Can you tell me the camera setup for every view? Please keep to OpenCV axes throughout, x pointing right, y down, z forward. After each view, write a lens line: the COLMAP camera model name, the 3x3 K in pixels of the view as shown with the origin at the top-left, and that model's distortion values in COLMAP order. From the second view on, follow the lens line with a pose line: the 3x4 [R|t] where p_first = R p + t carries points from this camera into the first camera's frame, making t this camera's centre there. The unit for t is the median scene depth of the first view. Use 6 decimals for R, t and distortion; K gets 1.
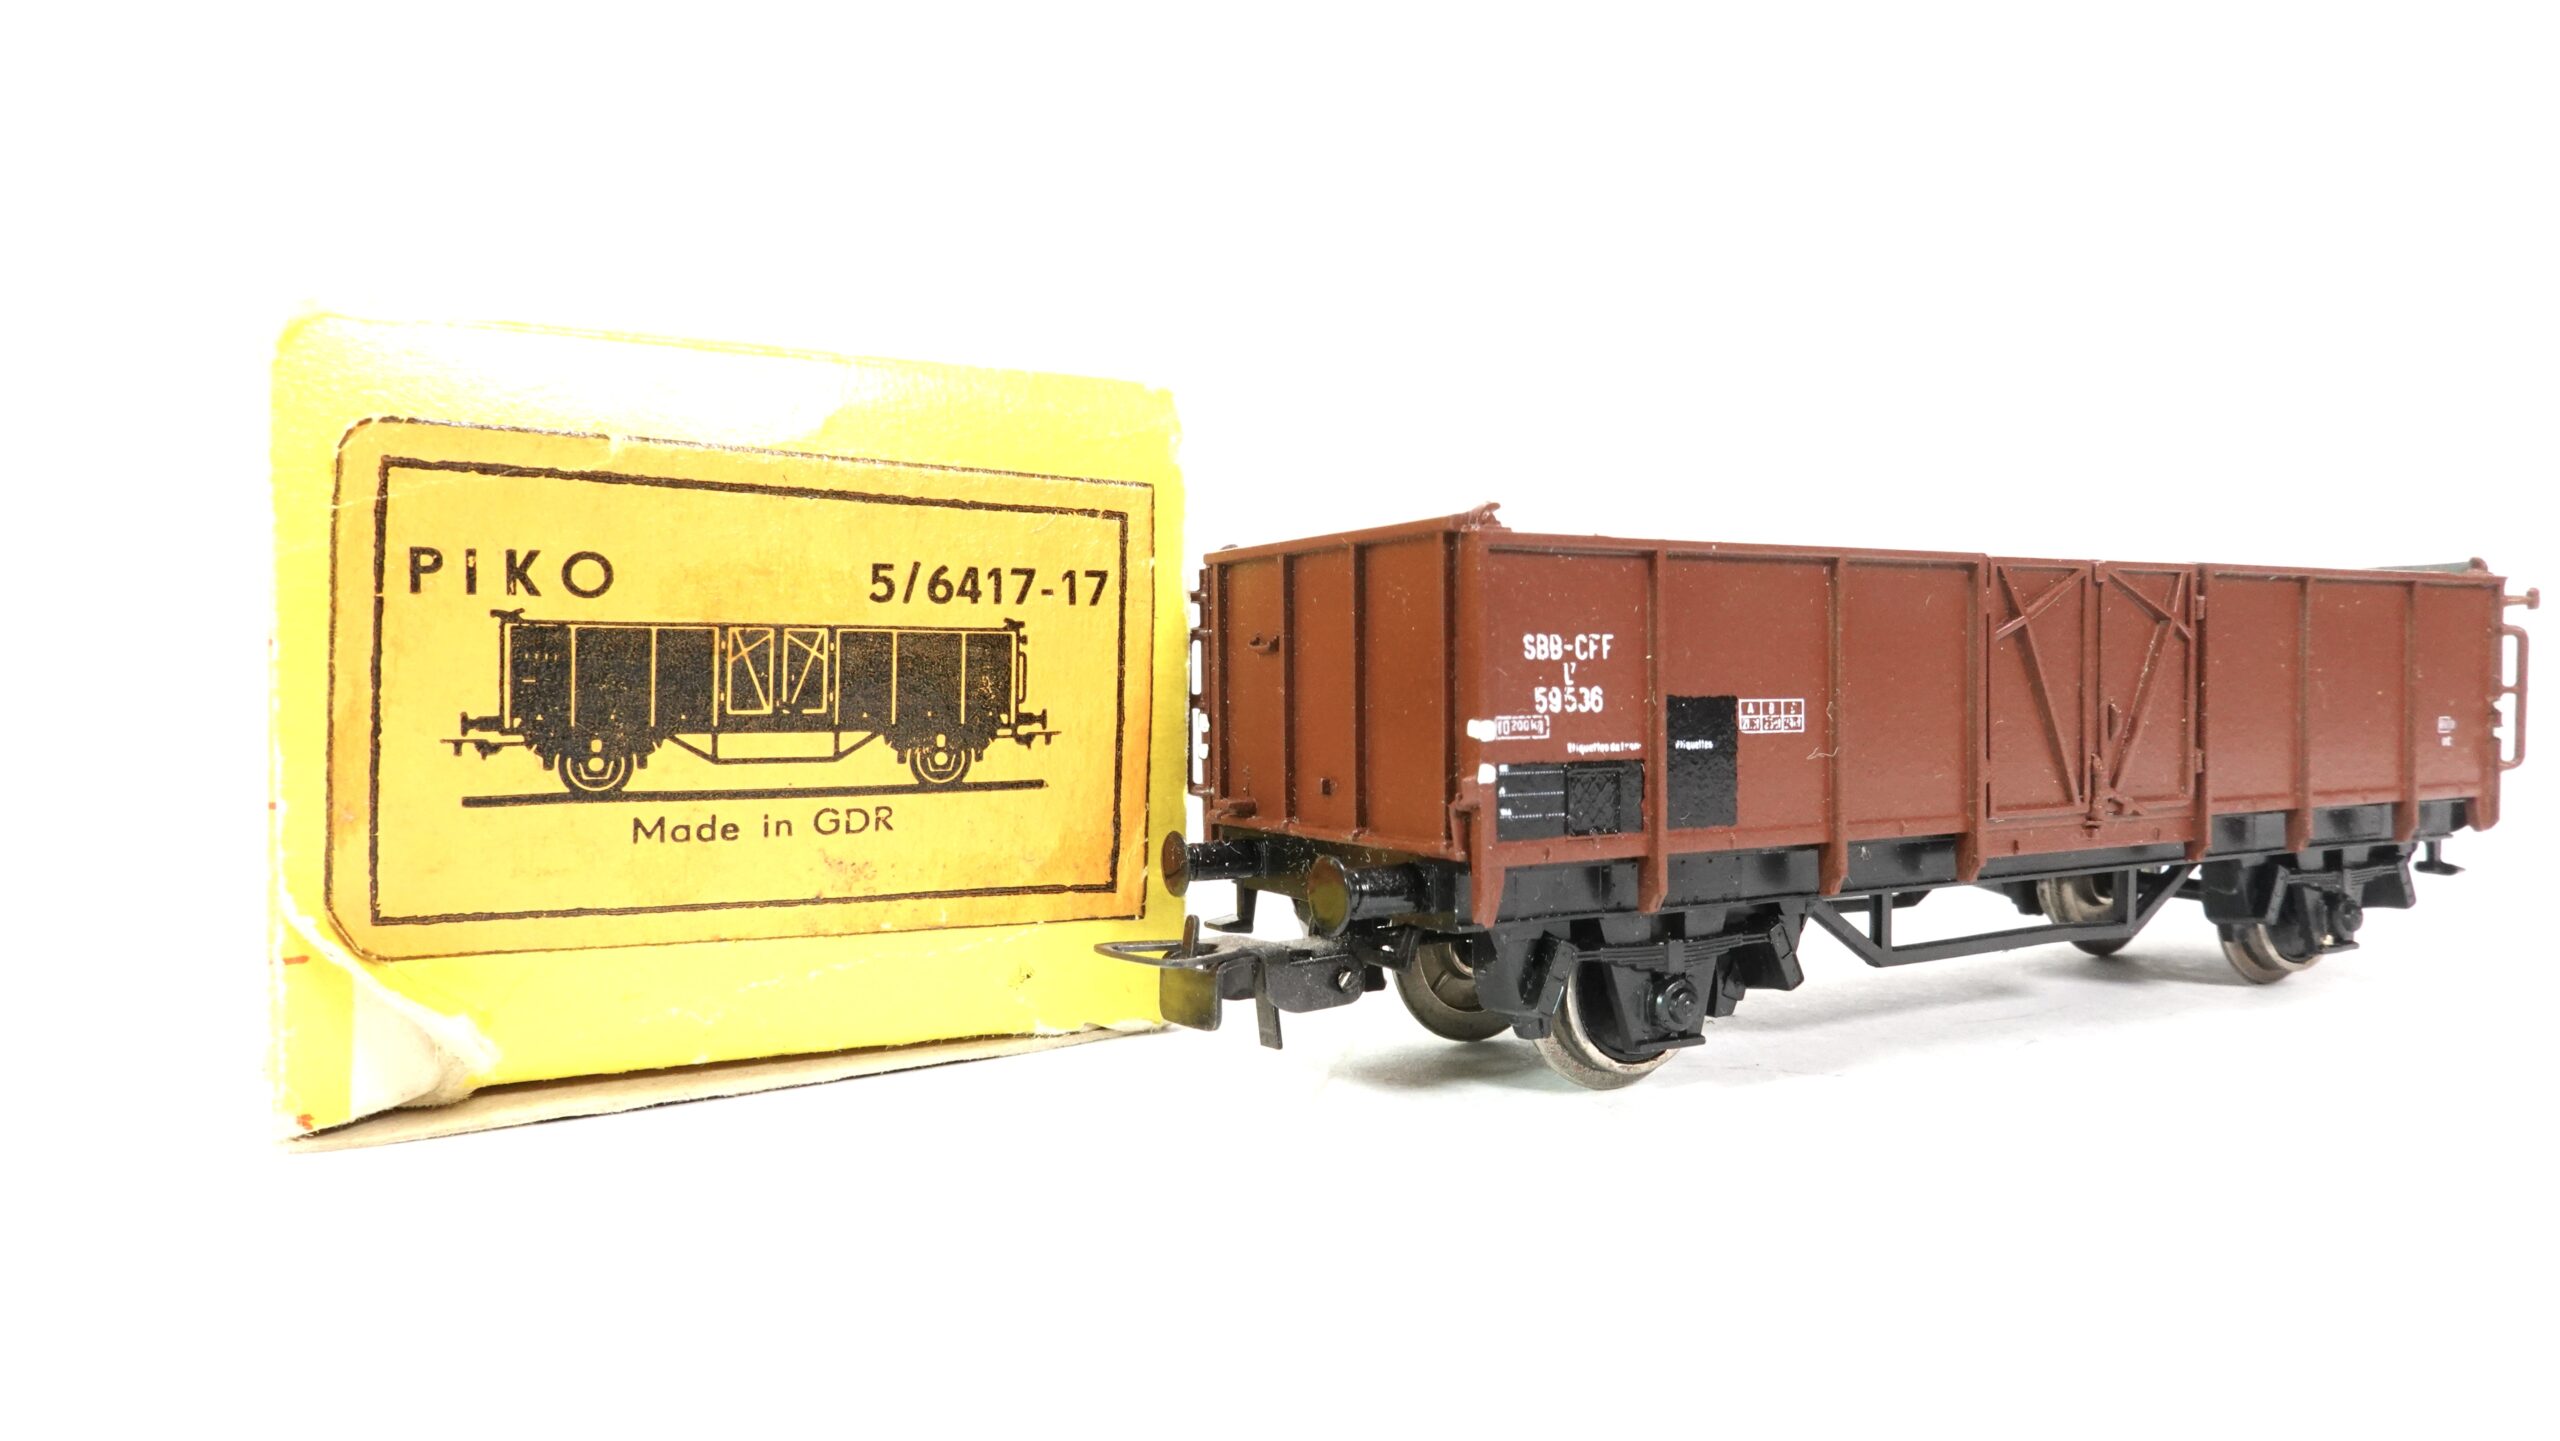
lens RADIAL K [[1845.6, 0, 1280.5], [0, 1845.6, 708.8], [0, 0, 1]] dist [-0.167260, -0.000486]
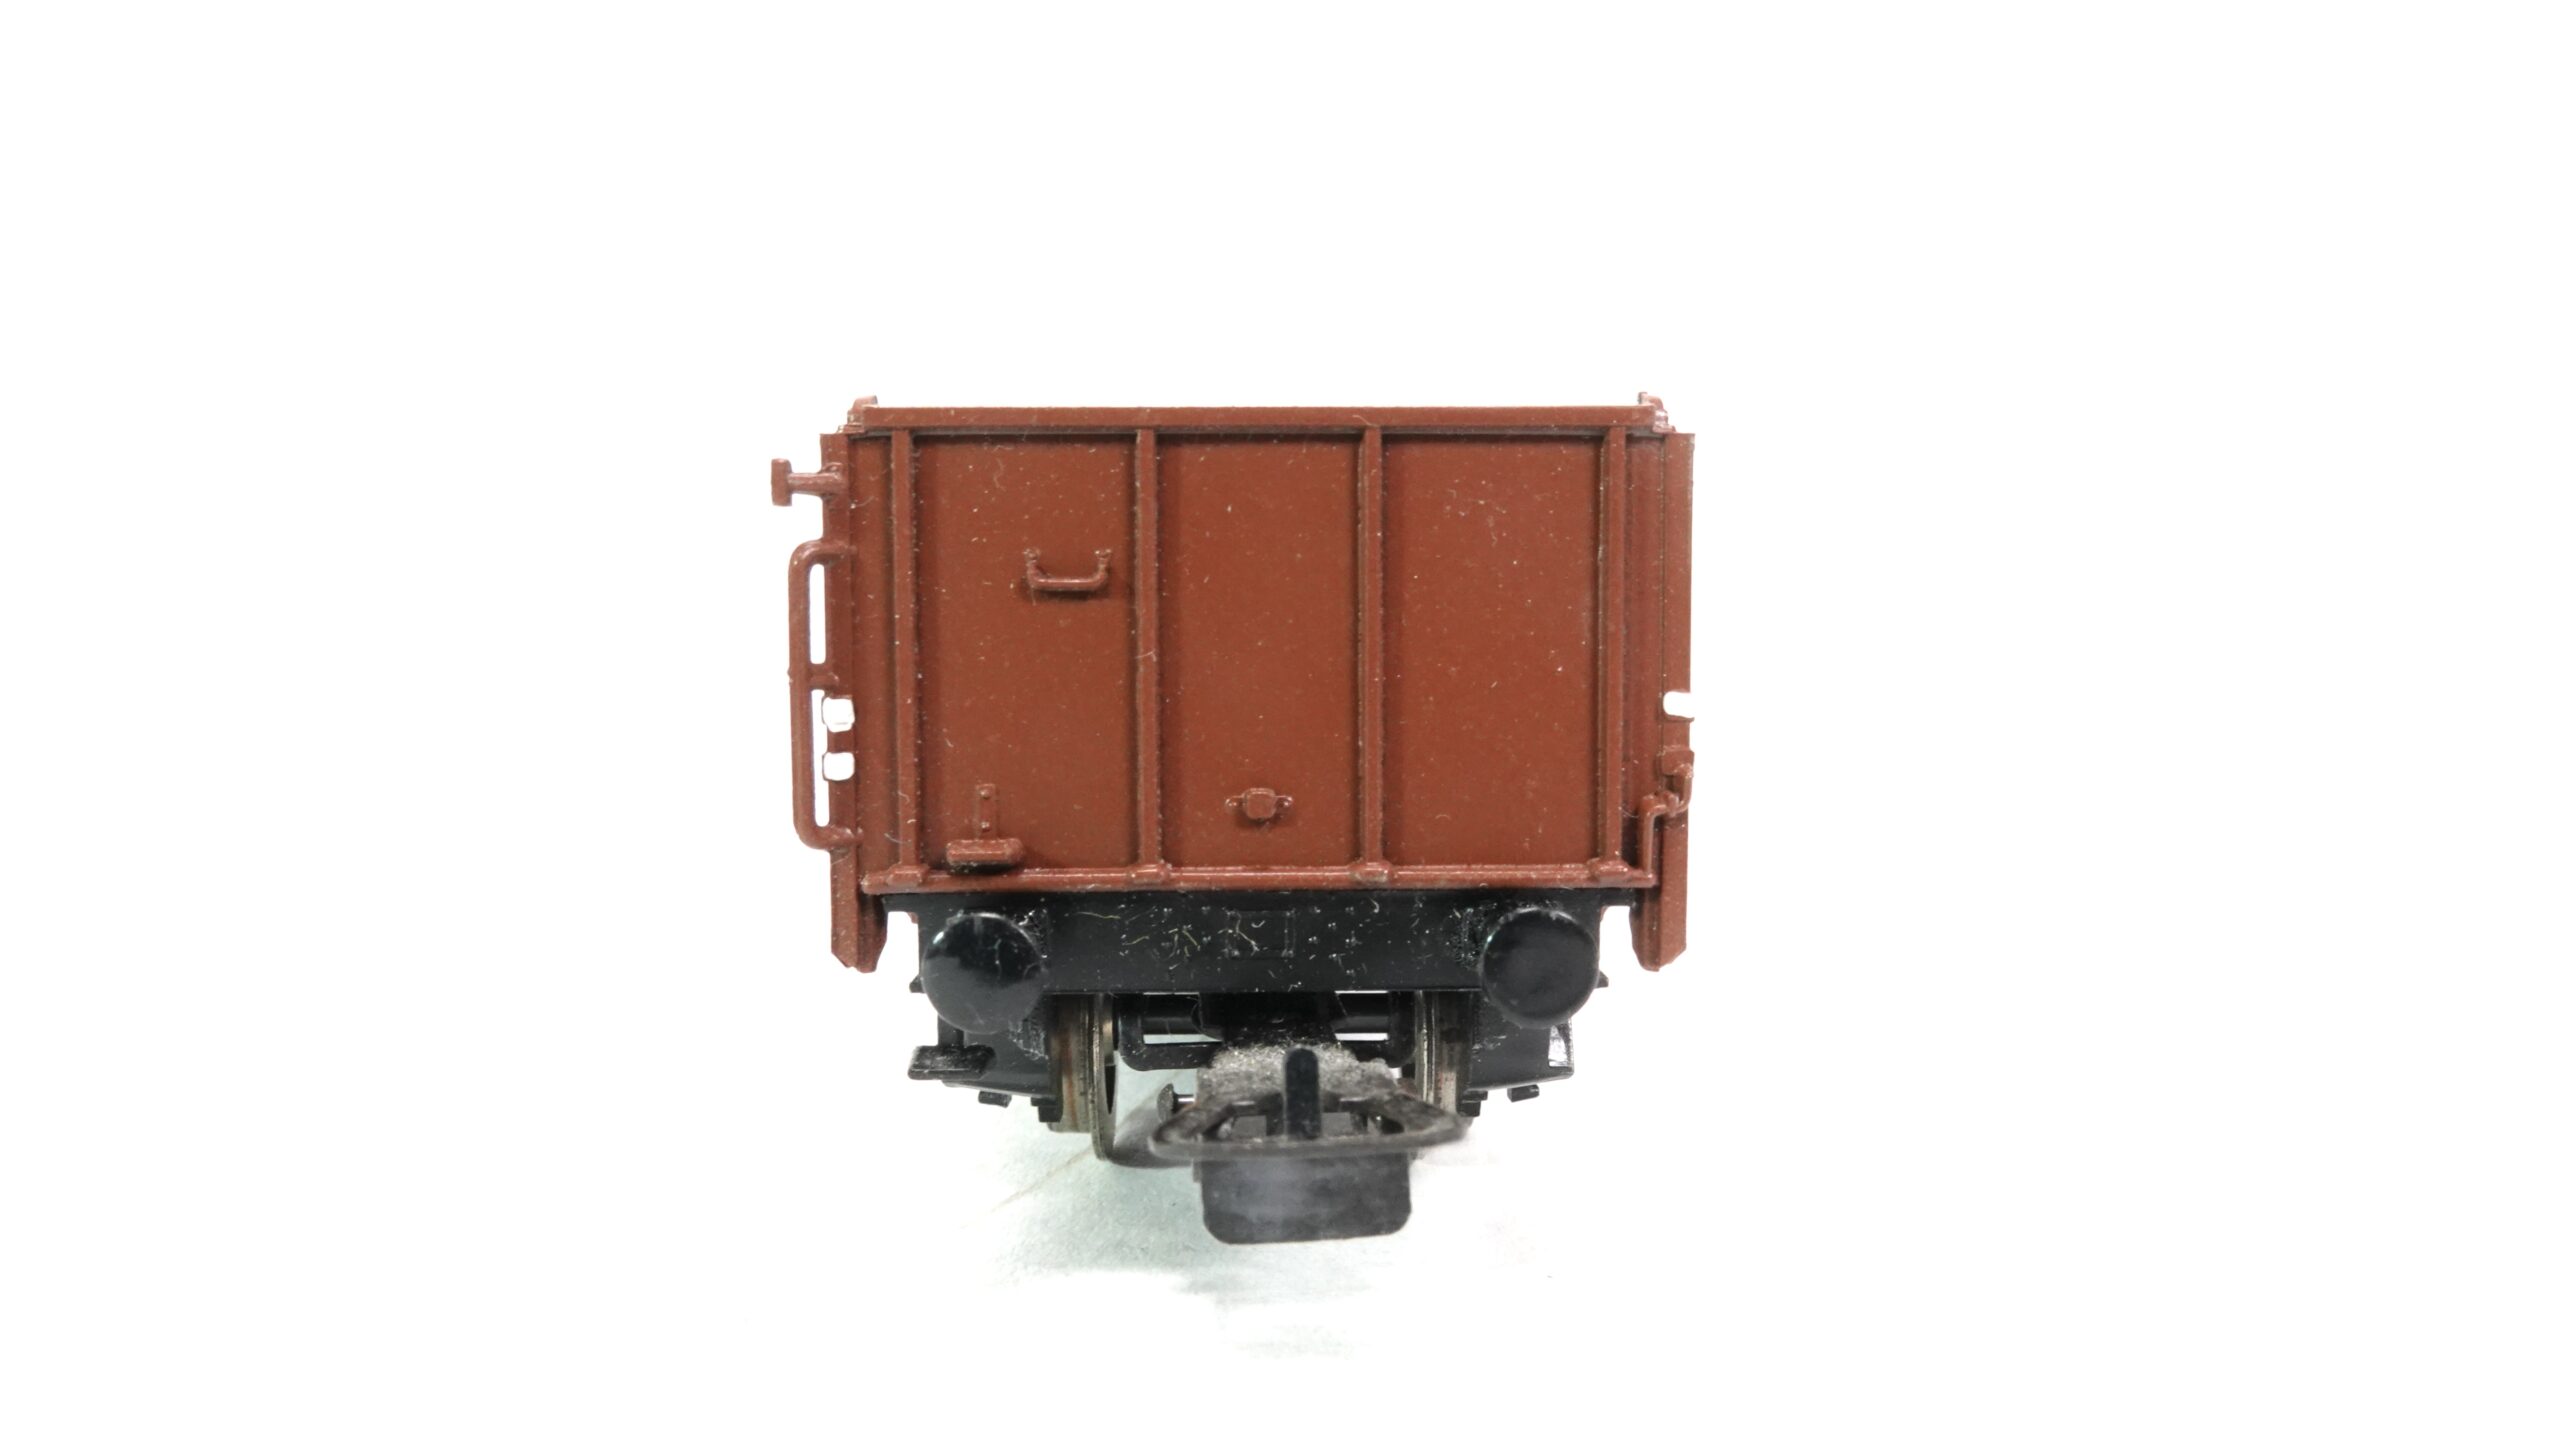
lens RADIAL K [[1845.6, 0, 1280.5], [0, 1845.6, 708.8], [0, 0, 1]] dist [-0.167260, -0.000486]
pose [[0.419189, -0.010493, 0.907838, -0.564569], [0.014445, 0.999884, 0.004887, 0.005873], [-0.907784, 0.011065, 0.419292, 0.768621]]
